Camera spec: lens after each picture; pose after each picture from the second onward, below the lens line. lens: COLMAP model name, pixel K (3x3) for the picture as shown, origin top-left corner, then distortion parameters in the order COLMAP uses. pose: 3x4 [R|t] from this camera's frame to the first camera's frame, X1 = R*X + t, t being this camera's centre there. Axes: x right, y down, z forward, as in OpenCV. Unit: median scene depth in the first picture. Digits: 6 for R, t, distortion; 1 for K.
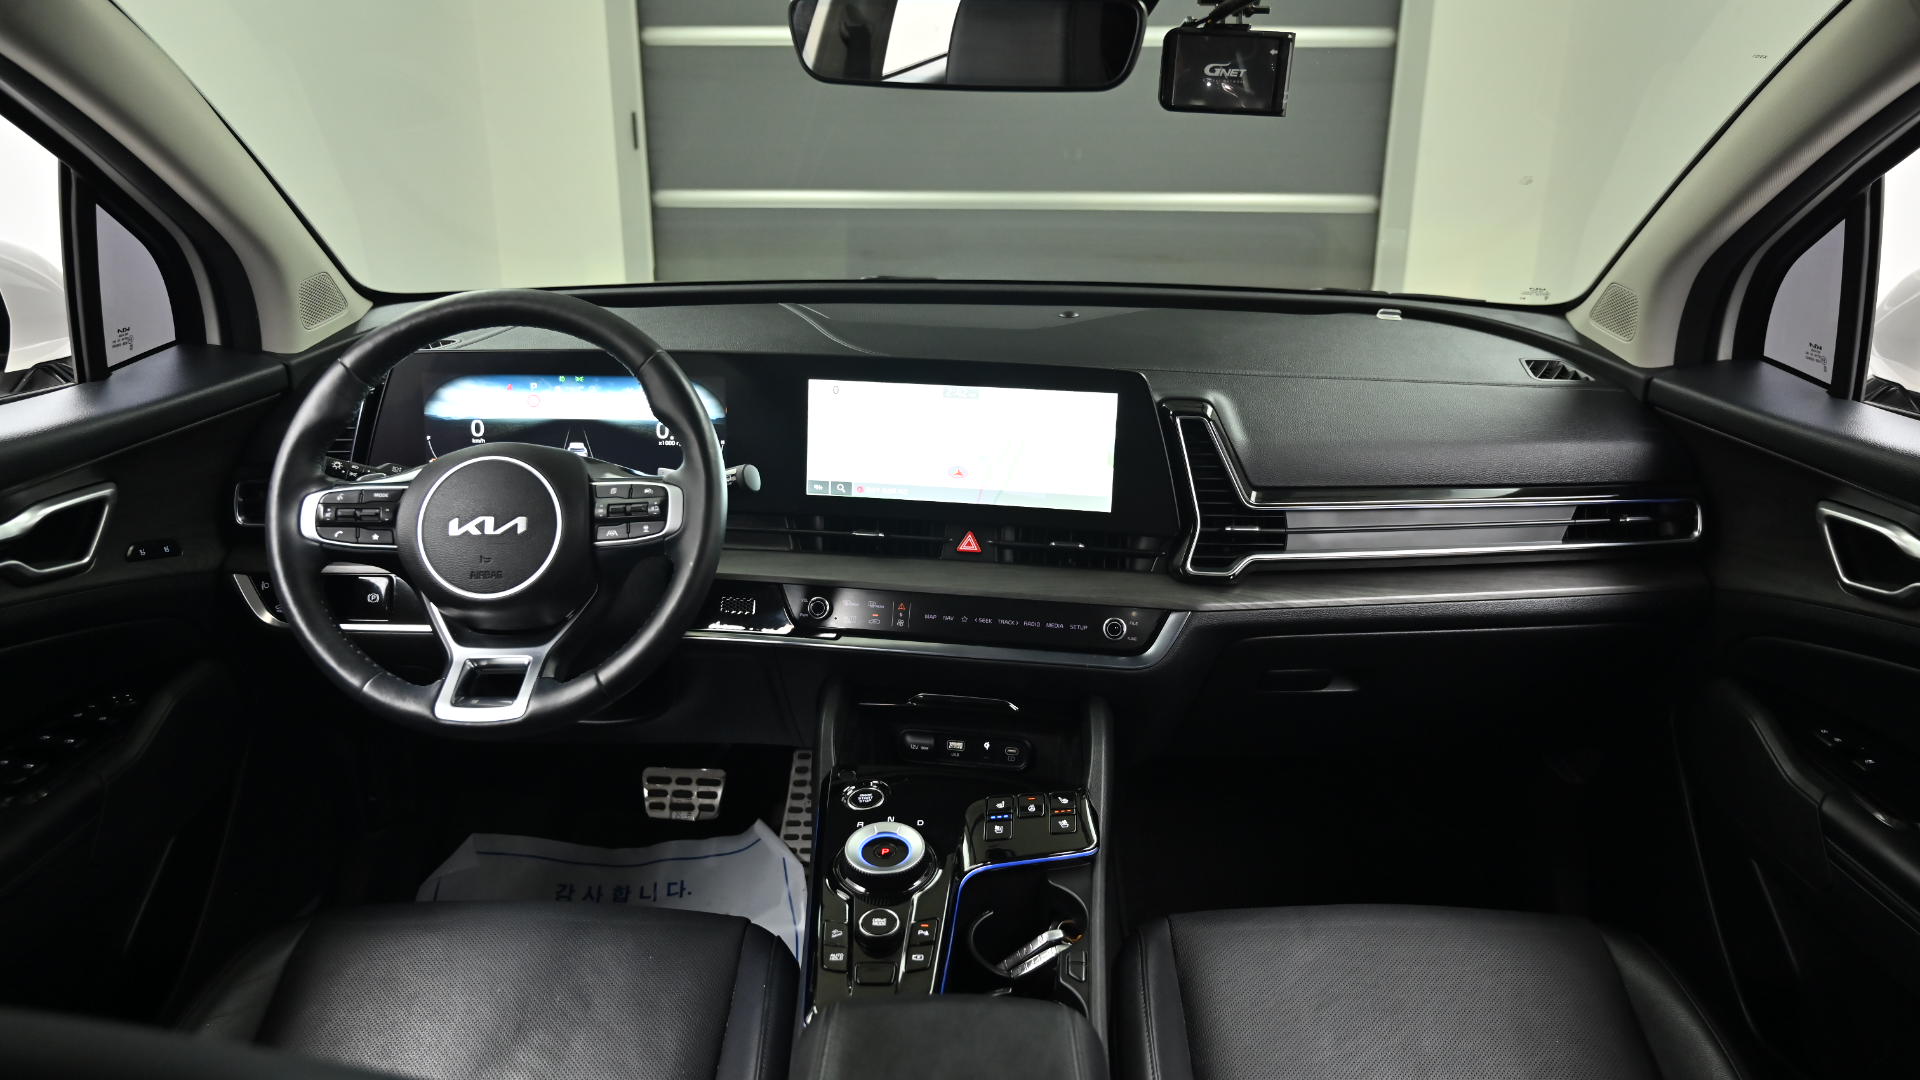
lens RADIAL K [[1295.8, 0, 960.0], [0, 1295.8, 540.0], [0, 0, 1]] dist [-0.000833, 0.003156]
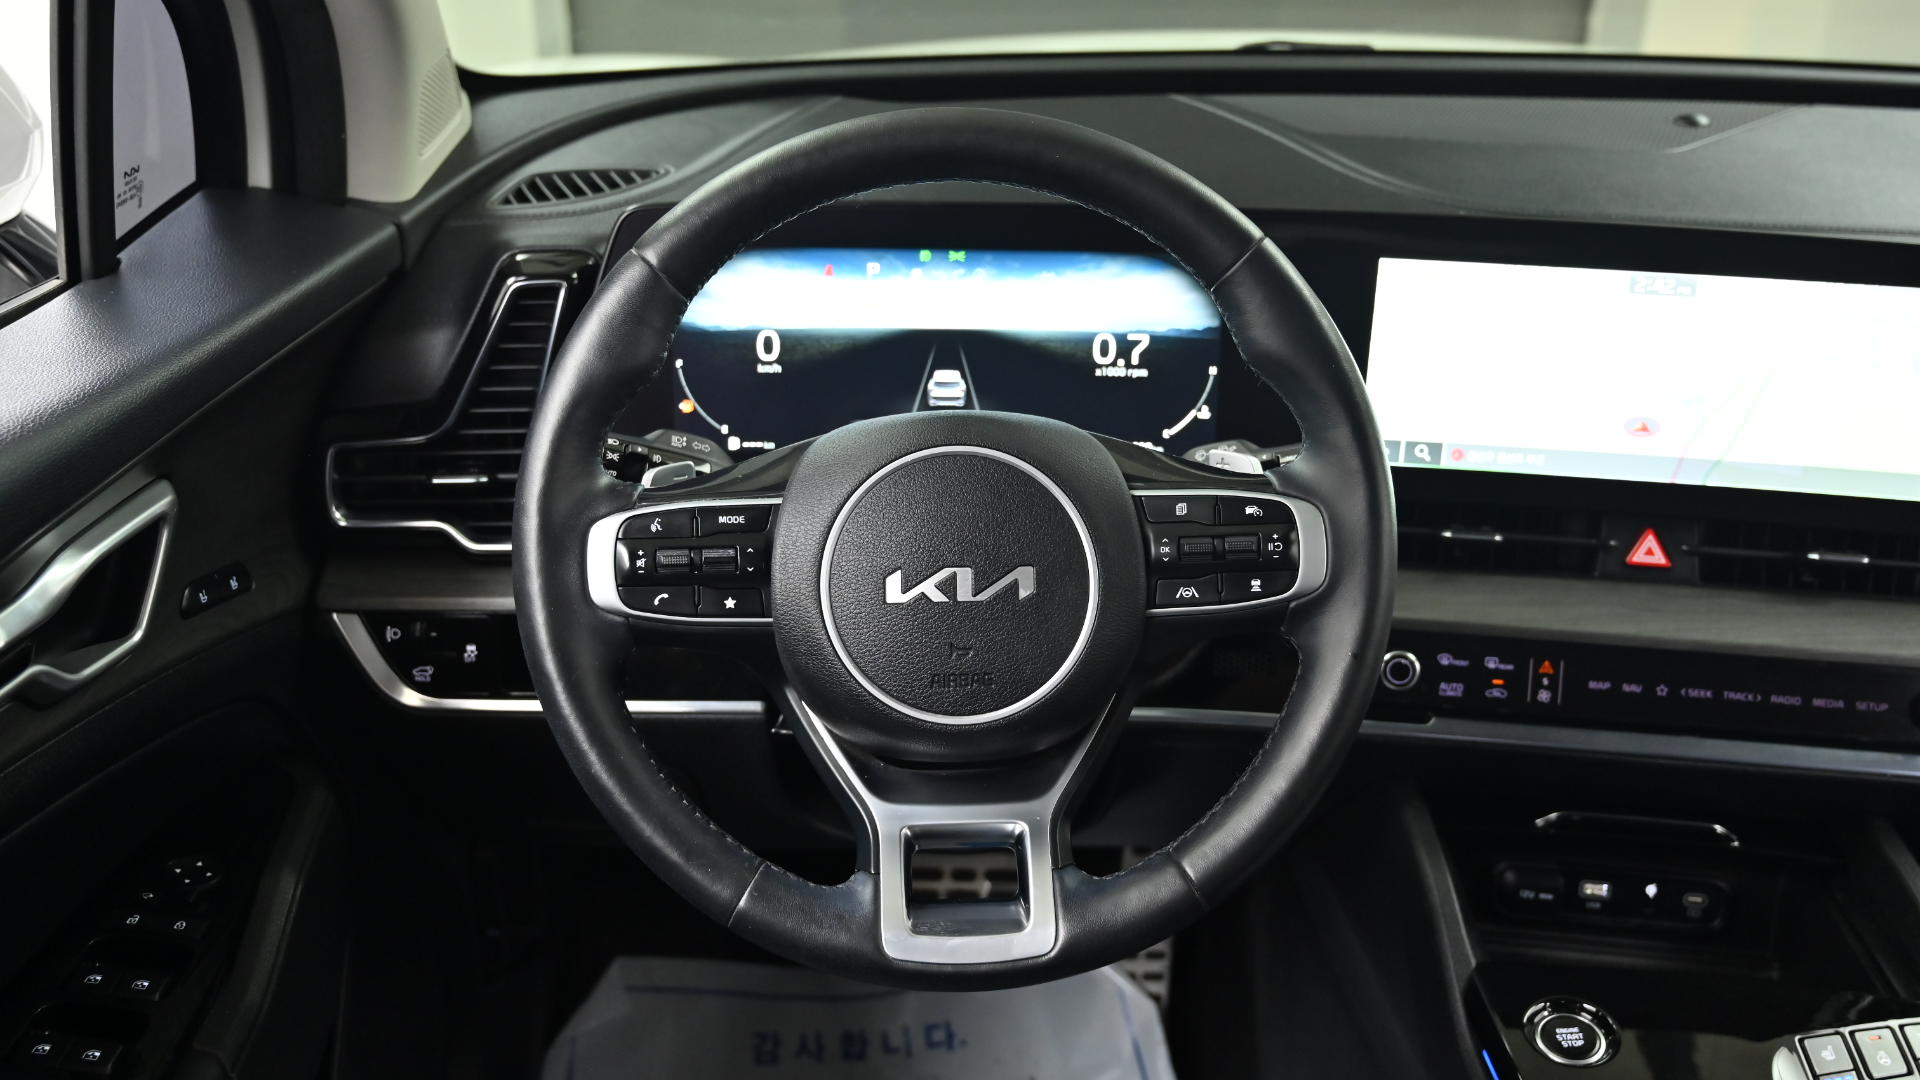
lens RADIAL K [[1712.8, 0, 960.0], [0, 1712.8, 540.0], [0, 0, 1]] dist [-0.010812, 0.000796]
pose [[0.999088, -0.006931, 0.042122, -0.349137], [0.002027, 0.993319, 0.115383, -0.095334], [-0.042640, -0.115193, 0.992428, 0.288912]]
